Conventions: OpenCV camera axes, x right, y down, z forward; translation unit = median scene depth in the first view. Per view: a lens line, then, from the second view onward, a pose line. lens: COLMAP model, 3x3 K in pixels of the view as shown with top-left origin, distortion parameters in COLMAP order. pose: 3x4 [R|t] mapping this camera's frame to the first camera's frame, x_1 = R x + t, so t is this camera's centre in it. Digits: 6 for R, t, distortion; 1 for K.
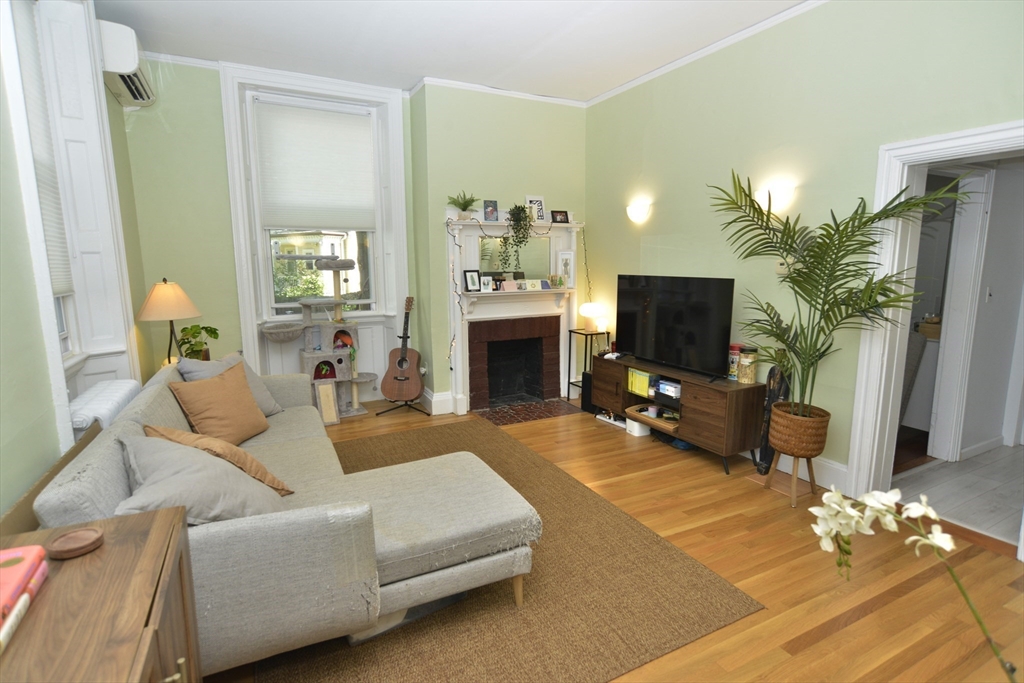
lens RADIAL K [[511.9, 0, 515.8], [0, 511.9, 345.9], [0, 0, 1]] dist [-0.010542, 0.005779]
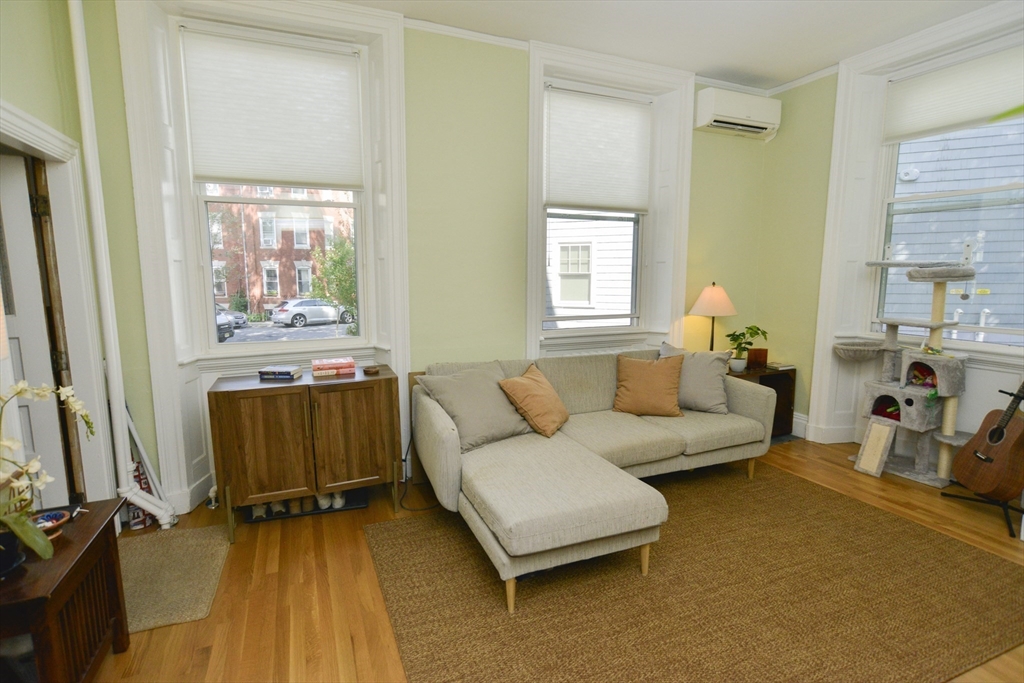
lens RADIAL K [[511.9, 0, 511.7], [0, 511.9, 340.8], [0, 0, 1]] dist [-0.010542, 0.005779]
pose [[-0.067126, 0.151778, -0.986133, 0.427225], [-0.164777, 0.973104, 0.160989, -0.083510], [0.984044, 0.173298, -0.040311, 0.442179]]
